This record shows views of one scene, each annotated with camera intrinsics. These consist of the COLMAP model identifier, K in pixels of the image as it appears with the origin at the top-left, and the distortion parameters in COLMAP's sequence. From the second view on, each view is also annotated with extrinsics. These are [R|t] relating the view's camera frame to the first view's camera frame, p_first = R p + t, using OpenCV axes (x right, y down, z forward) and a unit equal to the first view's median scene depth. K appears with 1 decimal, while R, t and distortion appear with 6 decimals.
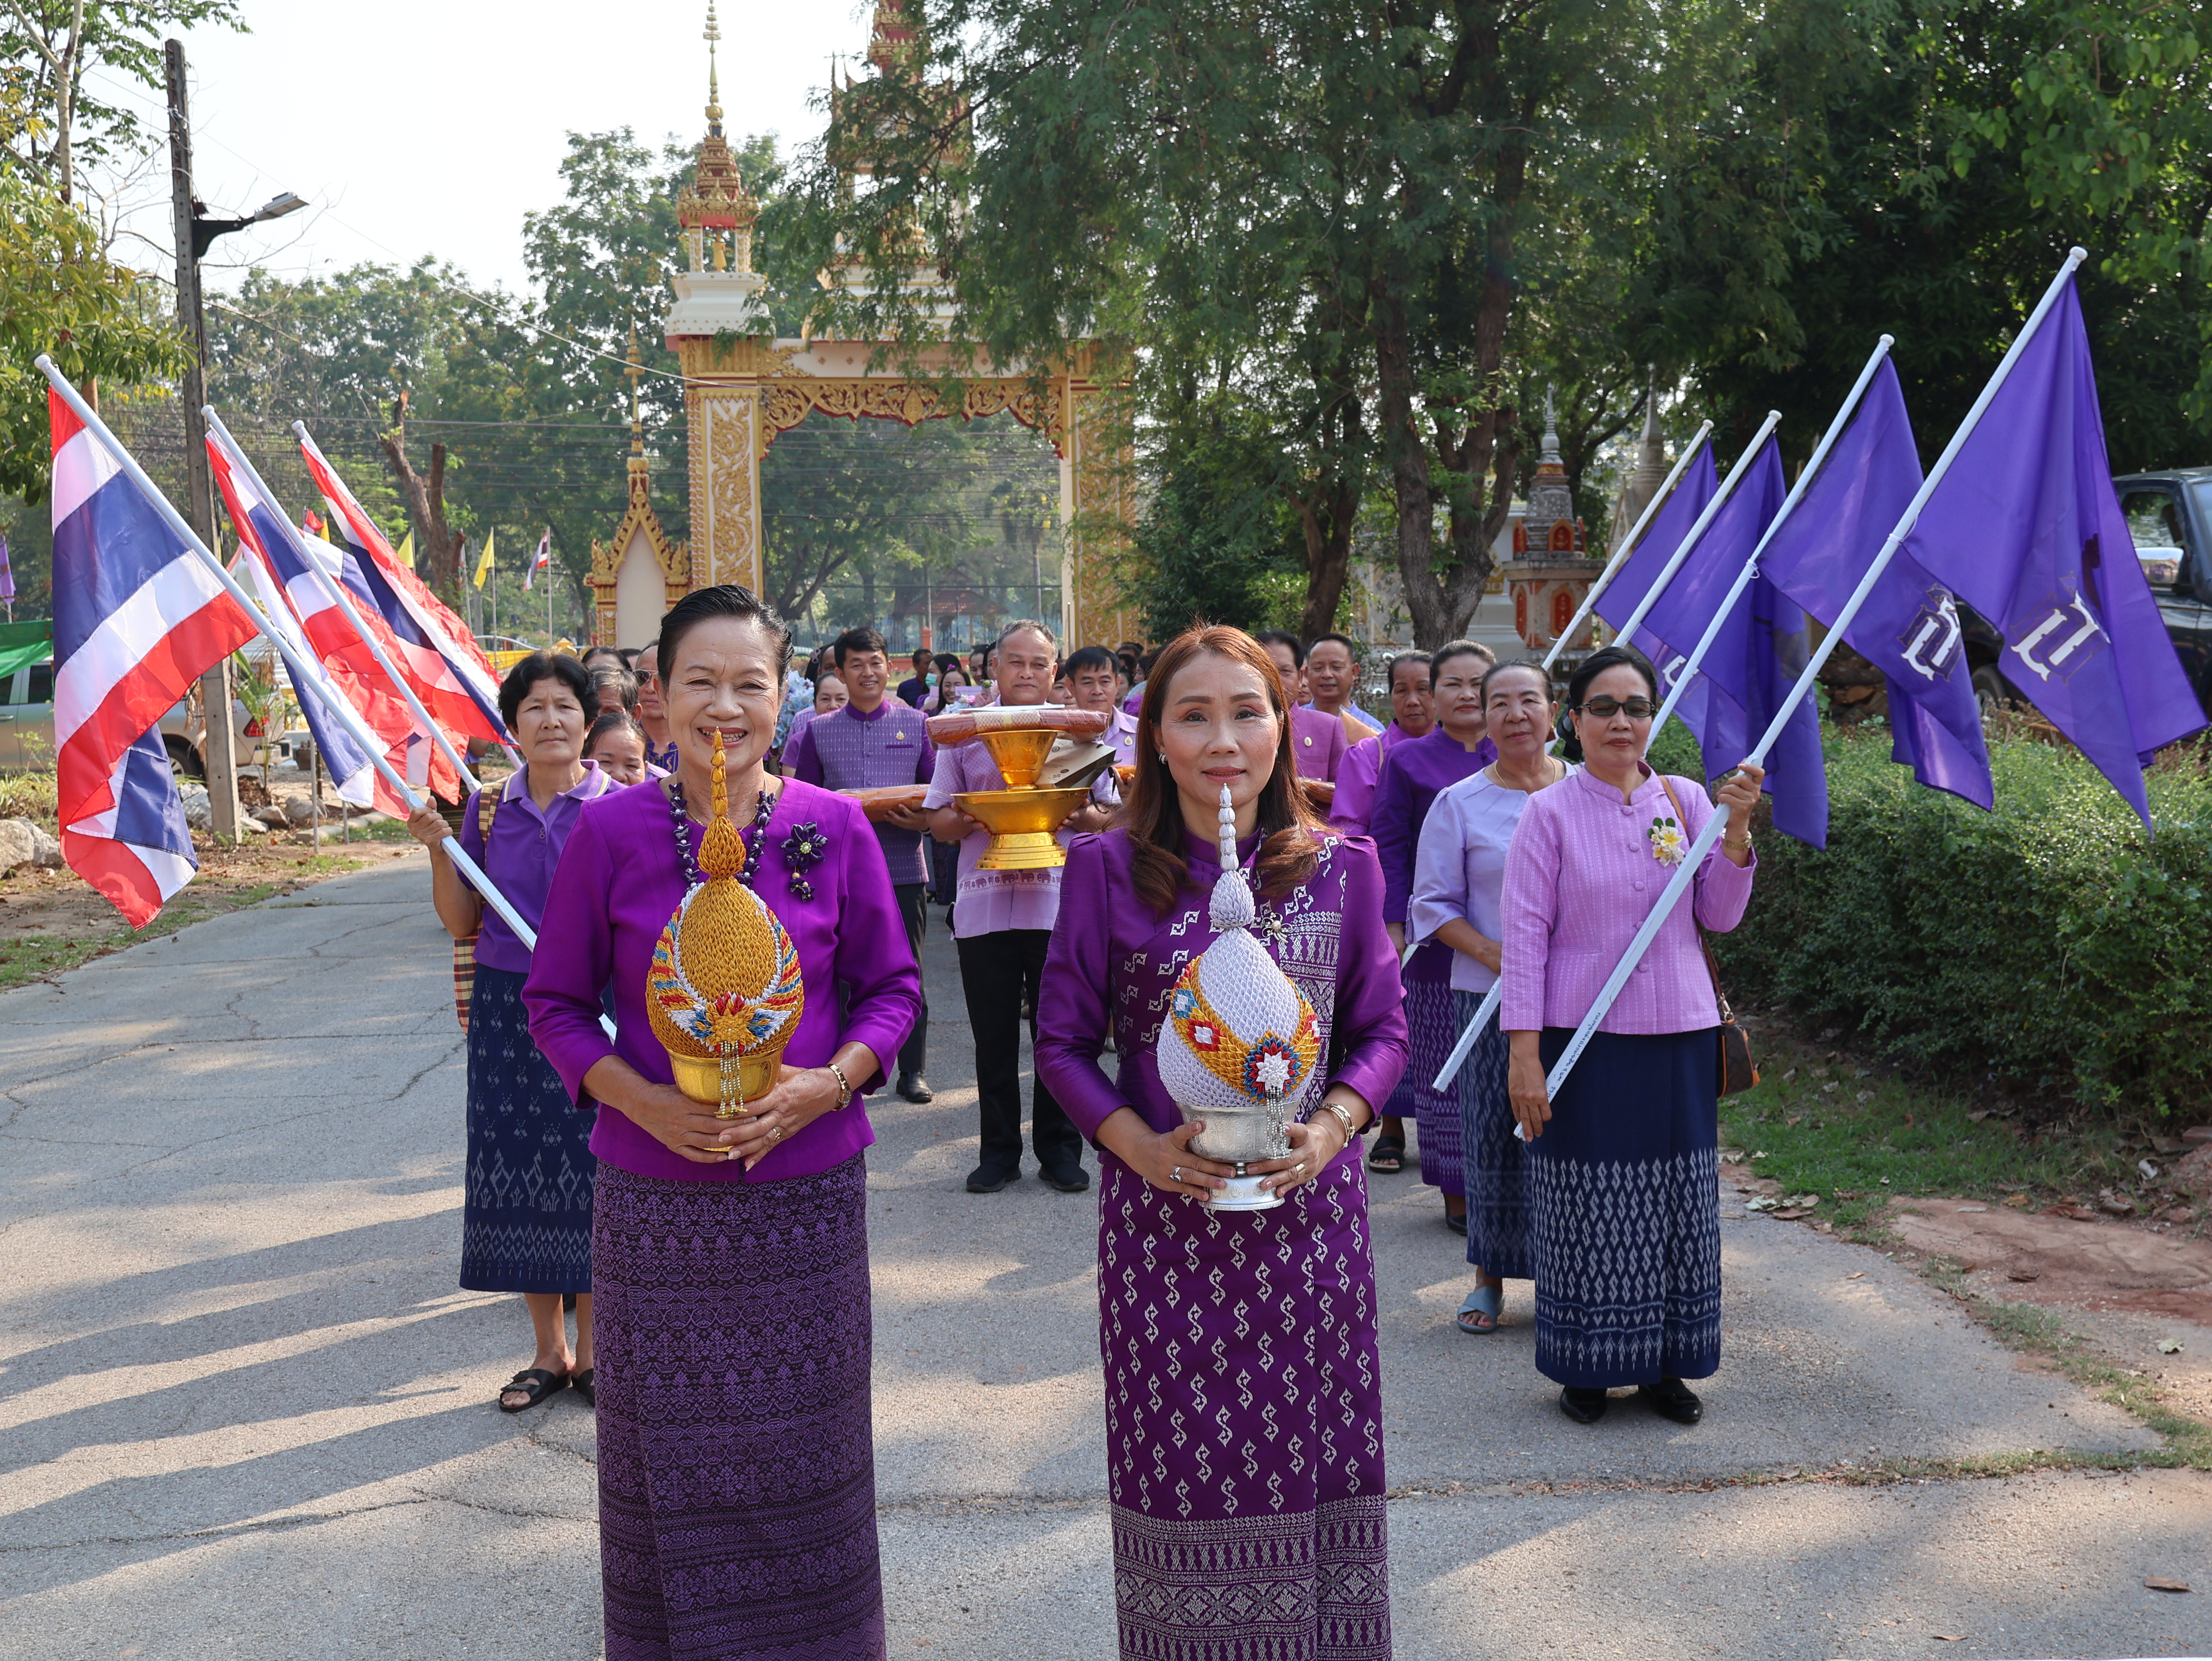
lens RADIAL K [[2417.8, 0, 1106.0], [0, 2417.8, 830.5], [0, 0, 1]] dist [0.000622, 0.032736]
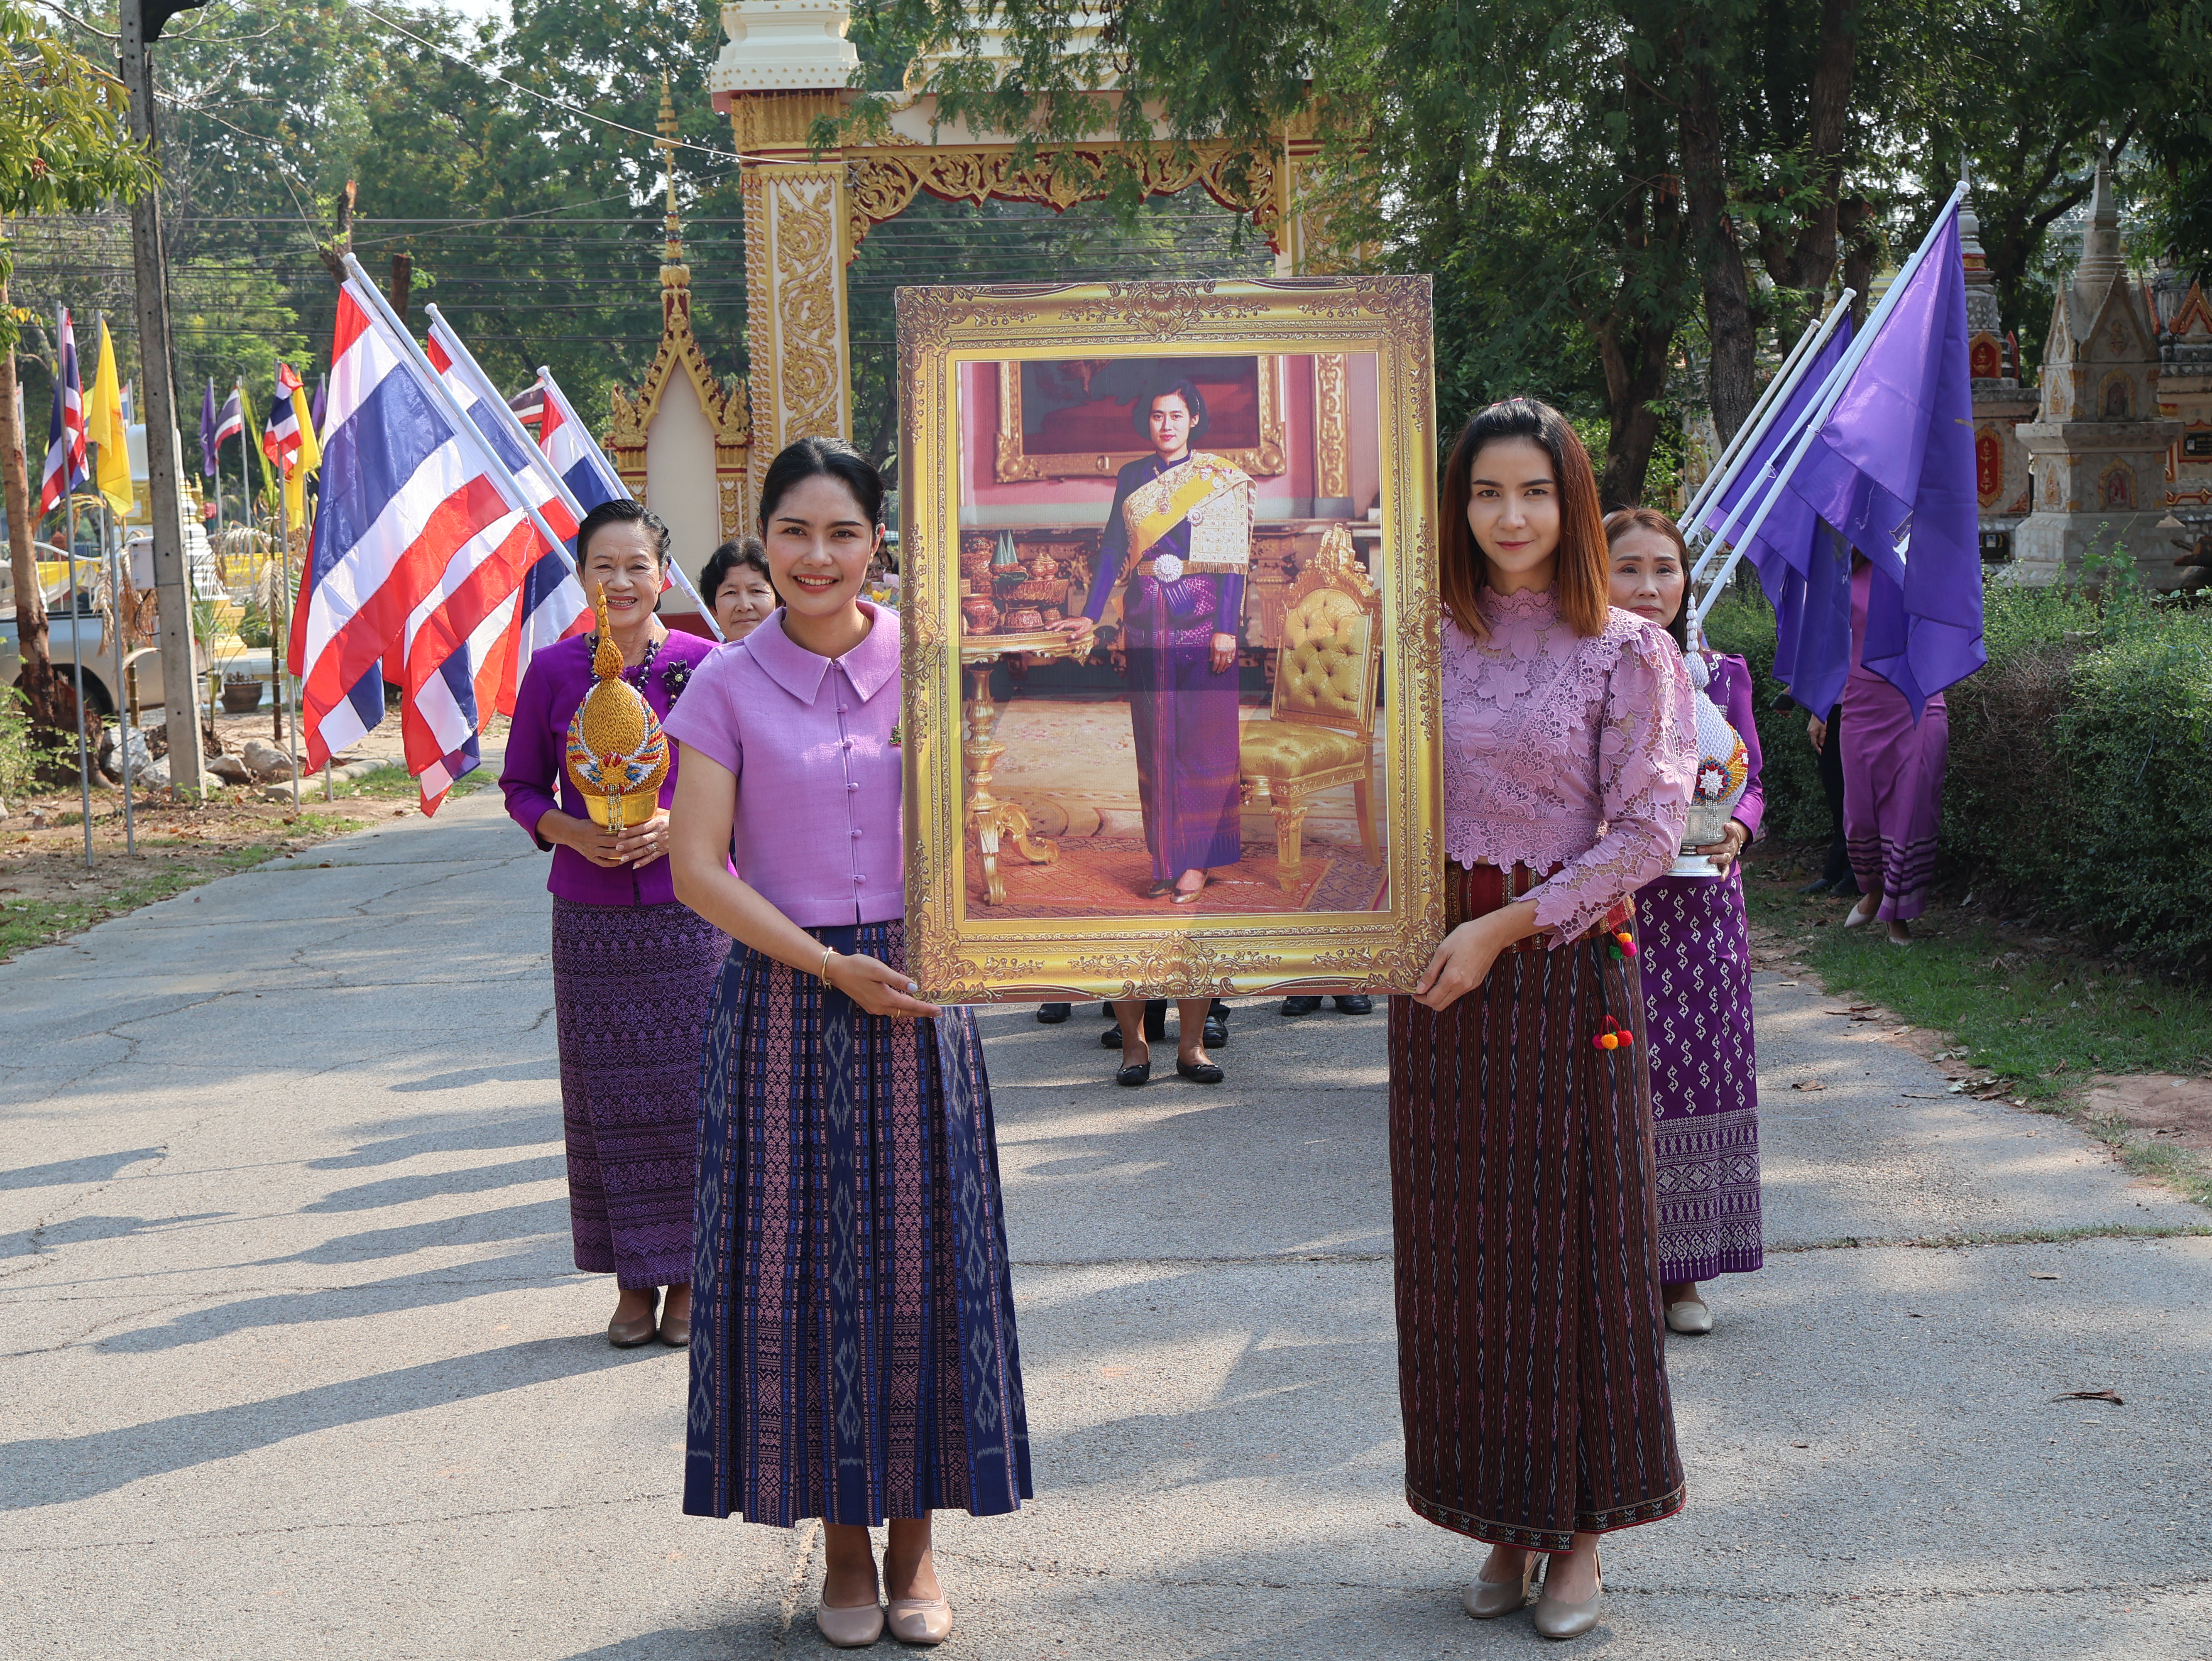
lens RADIAL K [[3803.6, 0, 1106.0], [0, 3803.6, 830.5], [0, 0, 1]] dist [0.010224, -0.015226]
pose [[0.997588, -0.011308, -0.068485, 0.005618], [0.011605, 0.999925, 0.003946, 0.007157], [0.068435, -0.004731, 0.997644, -0.096917]]
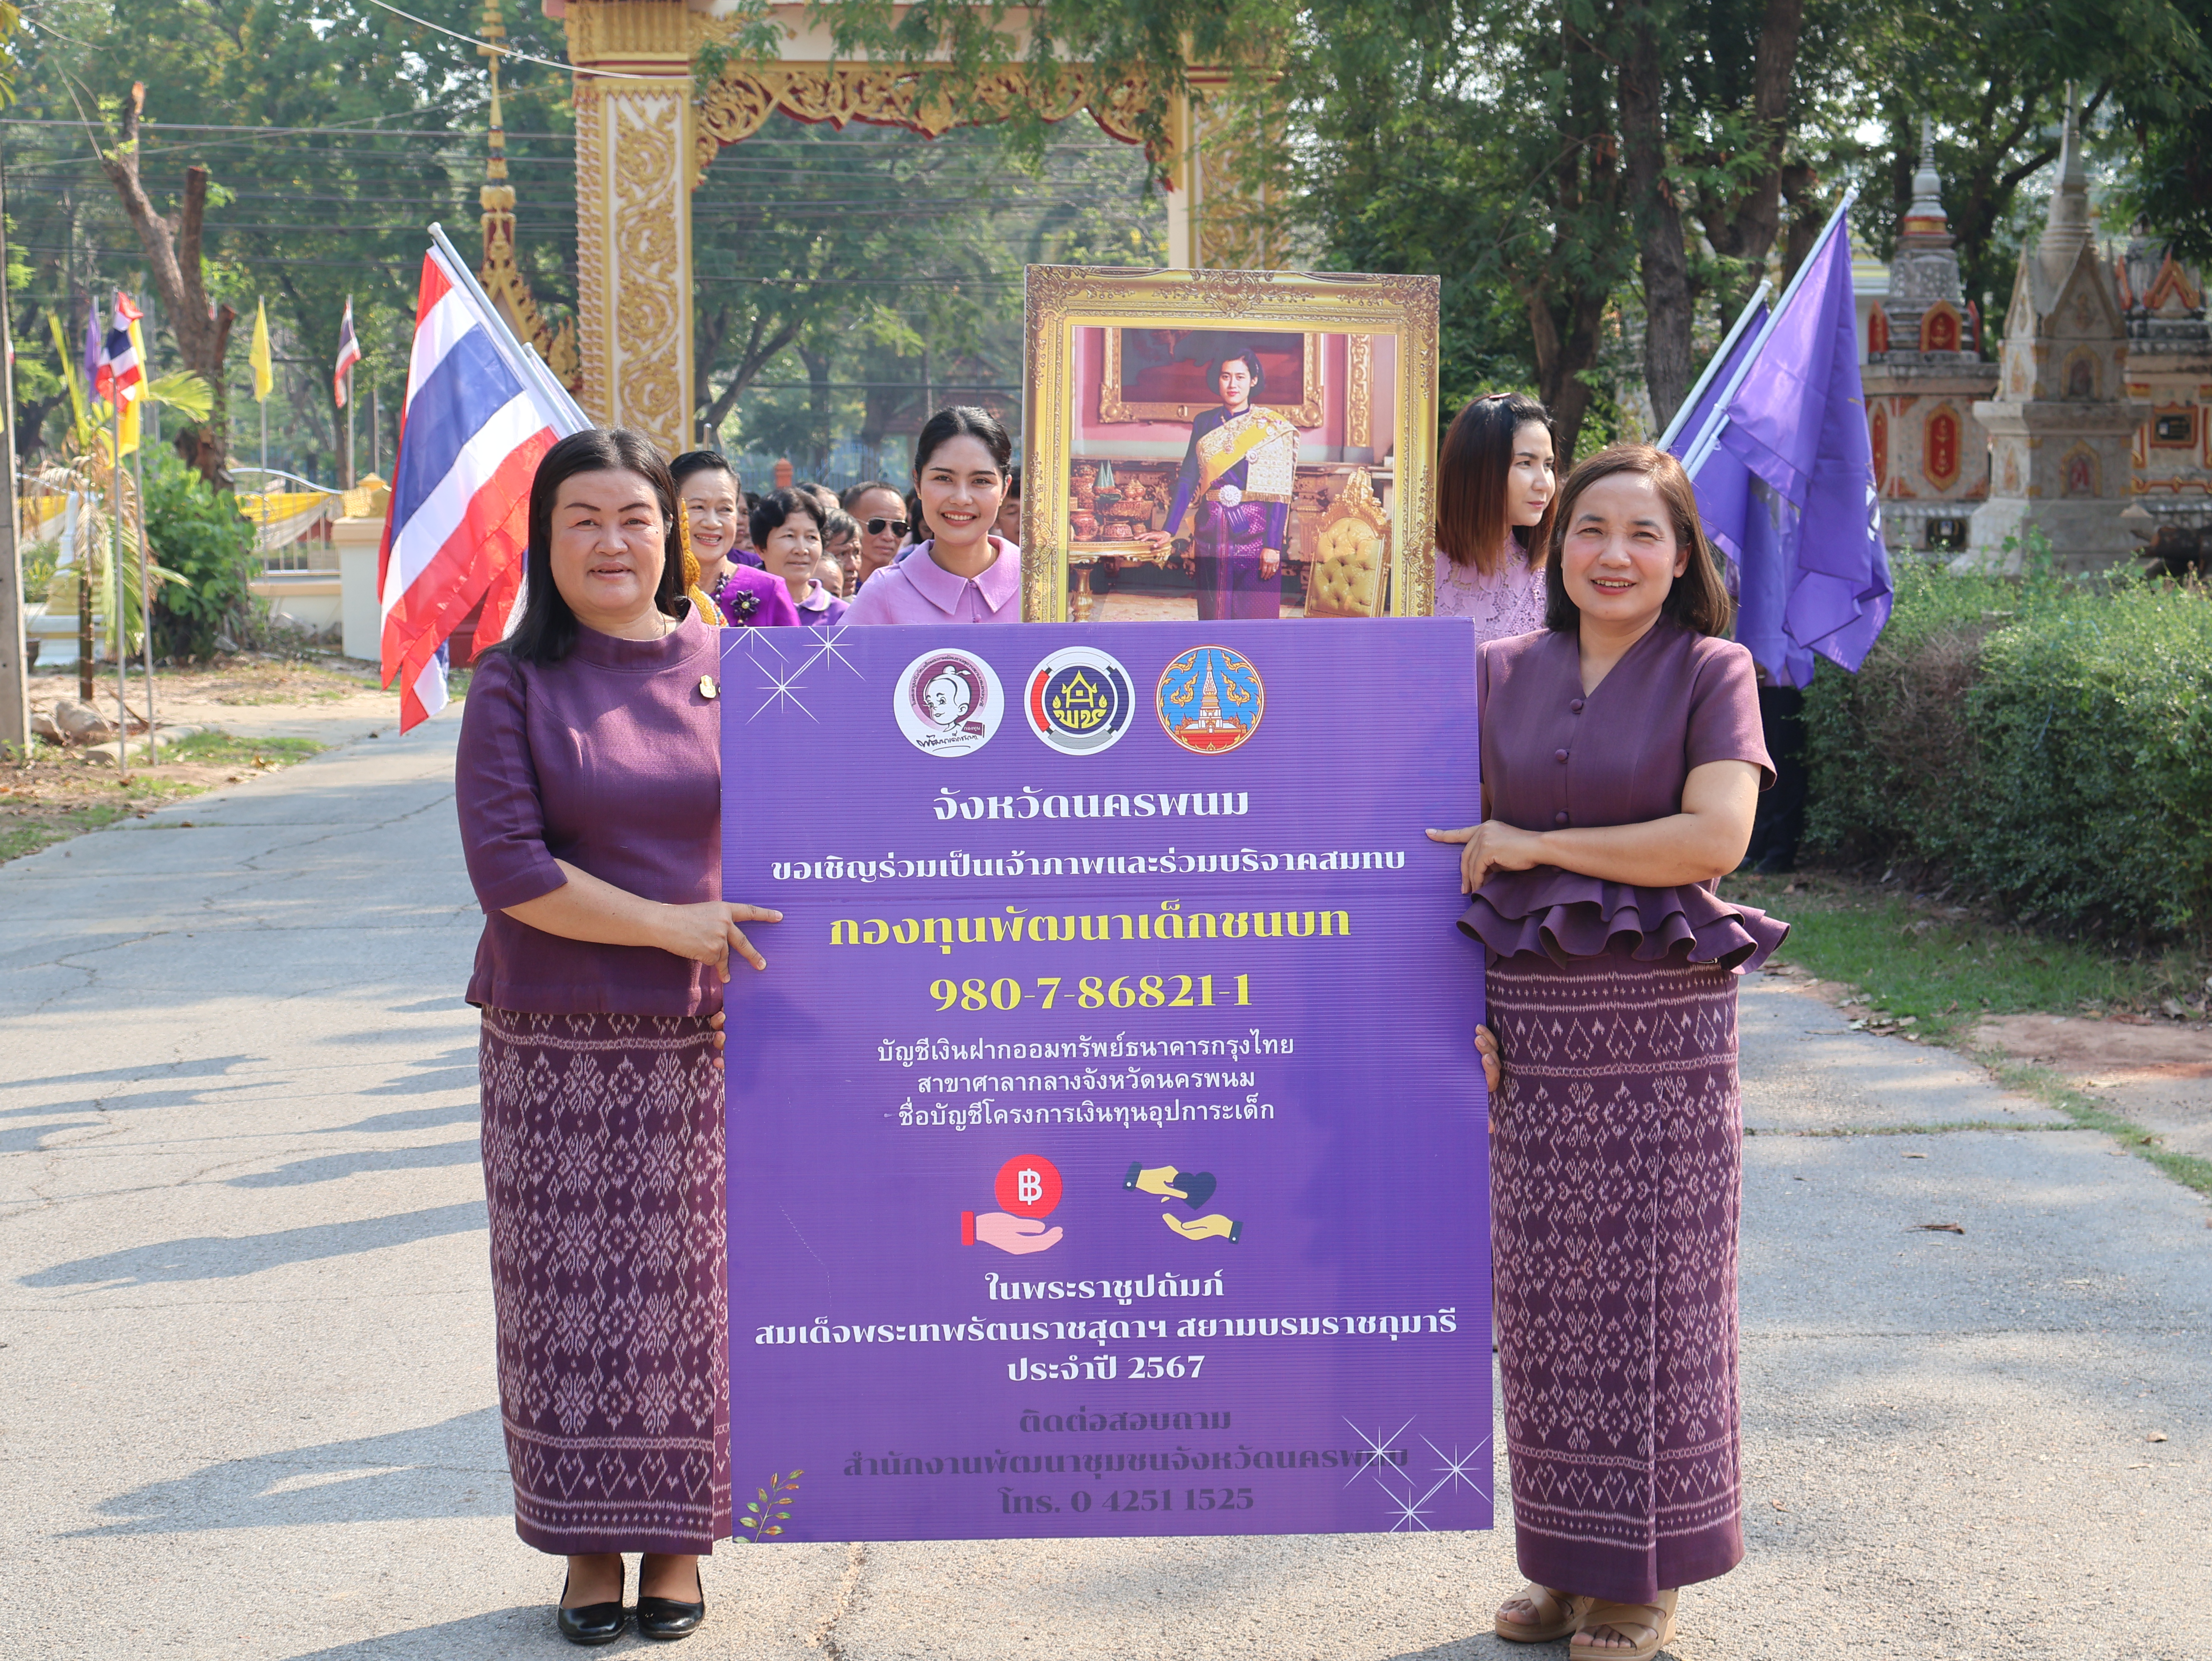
lens RADIAL K [[4507.0, 0, 1106.0], [0, 4507.0, 830.5], [0, 0, 1]] dist [0.032178, 0.045126]
pose [[0.999547, 0.008868, -0.028748, -0.000300], [-0.008908, 0.999960, -0.001254, 0.013160], [0.028736, 0.001509, 0.999586, -0.168738]]
